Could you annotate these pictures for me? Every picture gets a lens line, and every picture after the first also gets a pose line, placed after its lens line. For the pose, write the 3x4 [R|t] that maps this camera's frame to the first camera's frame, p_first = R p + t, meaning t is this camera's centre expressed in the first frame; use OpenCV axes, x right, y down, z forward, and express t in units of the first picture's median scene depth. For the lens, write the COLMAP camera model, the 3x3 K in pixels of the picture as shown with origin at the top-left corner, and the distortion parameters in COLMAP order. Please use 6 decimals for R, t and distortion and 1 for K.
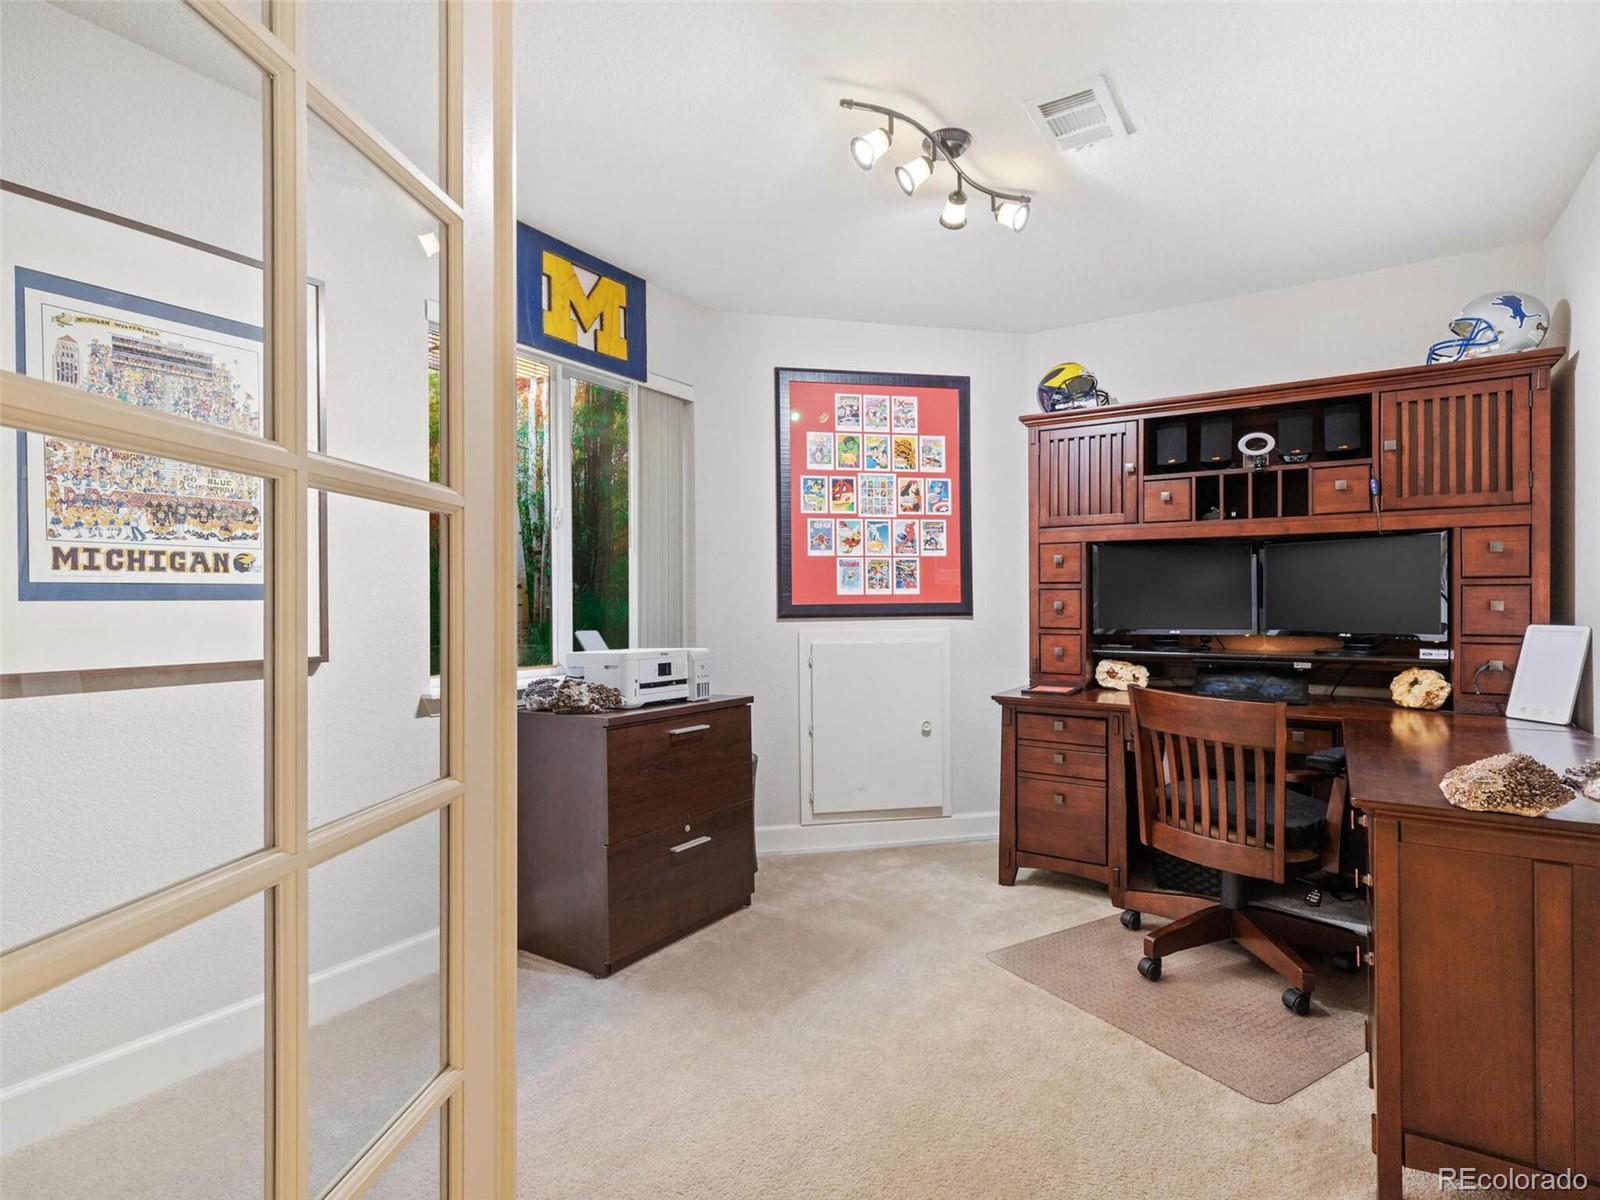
lens RADIAL K [[808.6, 0, 799.5], [0, 808.6, 605.4], [0, 0, 1]] dist [0.007595, -0.001680]
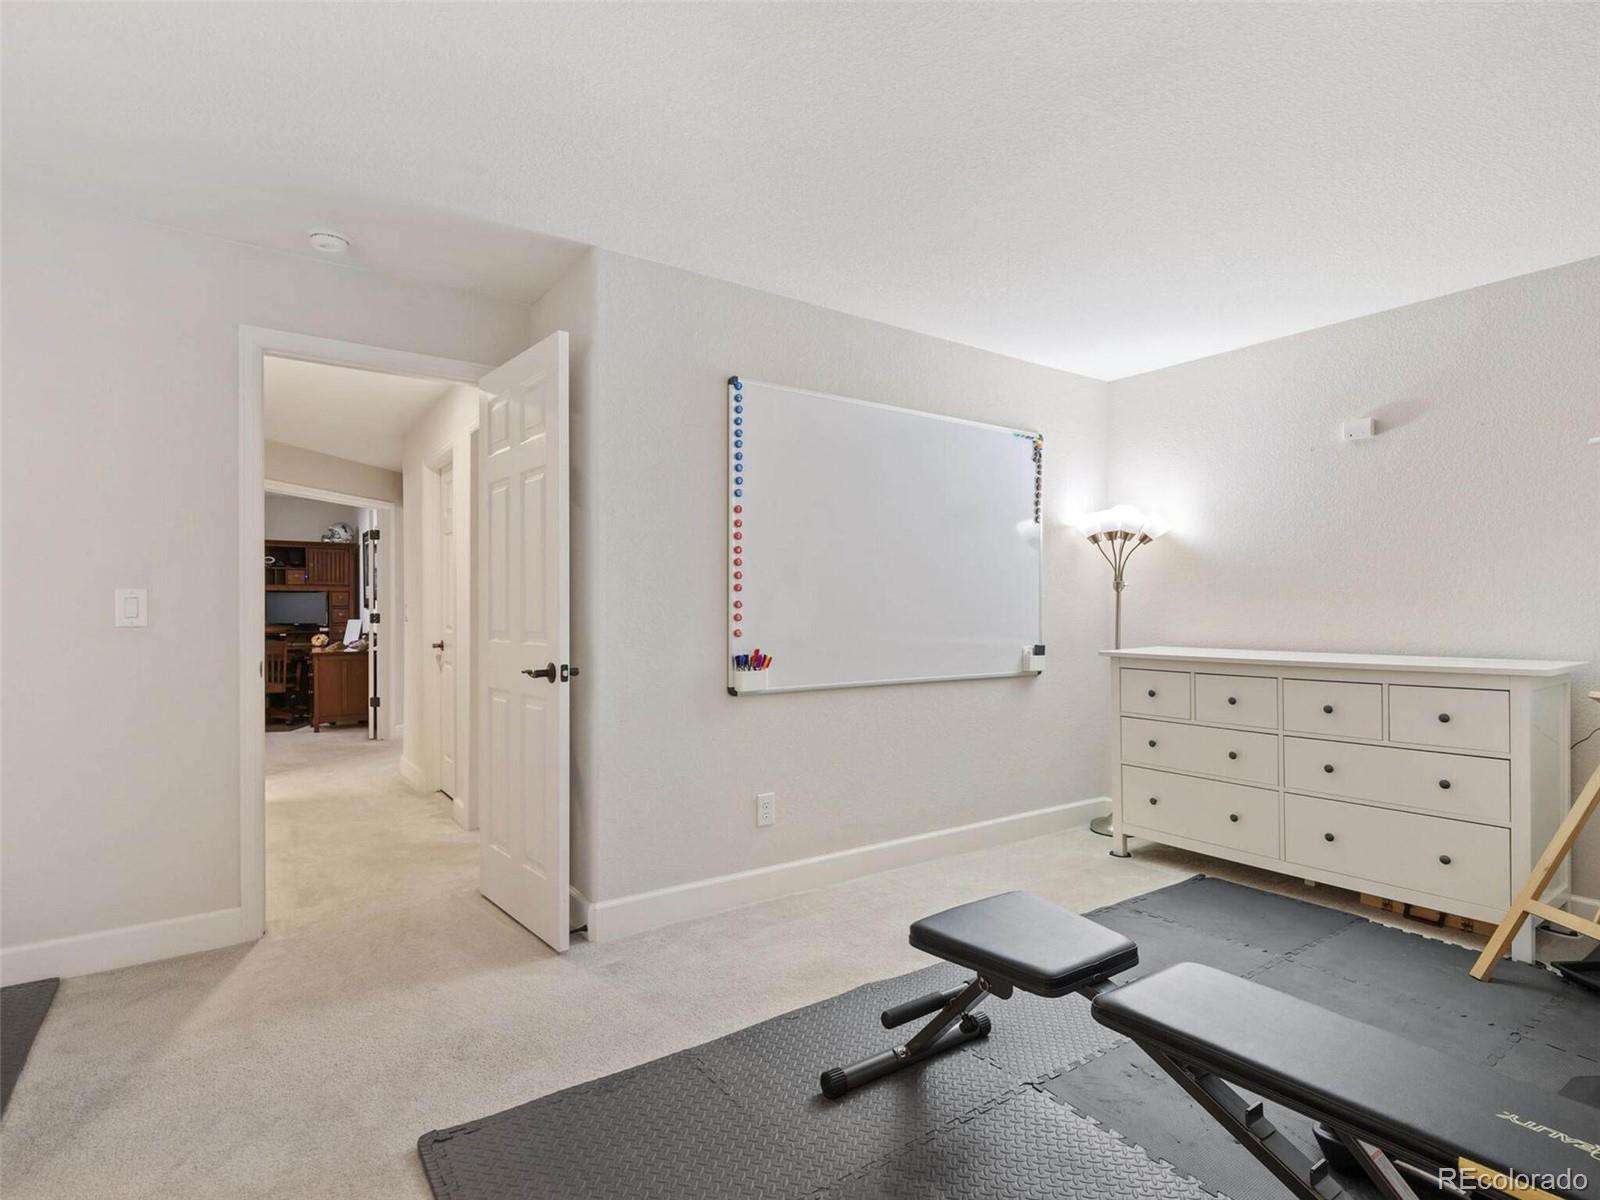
lens RADIAL K [[808.6, 0, 790.3], [0, 808.6, 610.4], [0, 0, 1]] dist [0.007595, -0.001680]
pose [[0.373454, 0.000395, 0.927649, -1.588950], [0.006215, 0.999976, -0.002928, 0.005126], [-0.927628, 0.006859, 0.373443, -2.017919]]
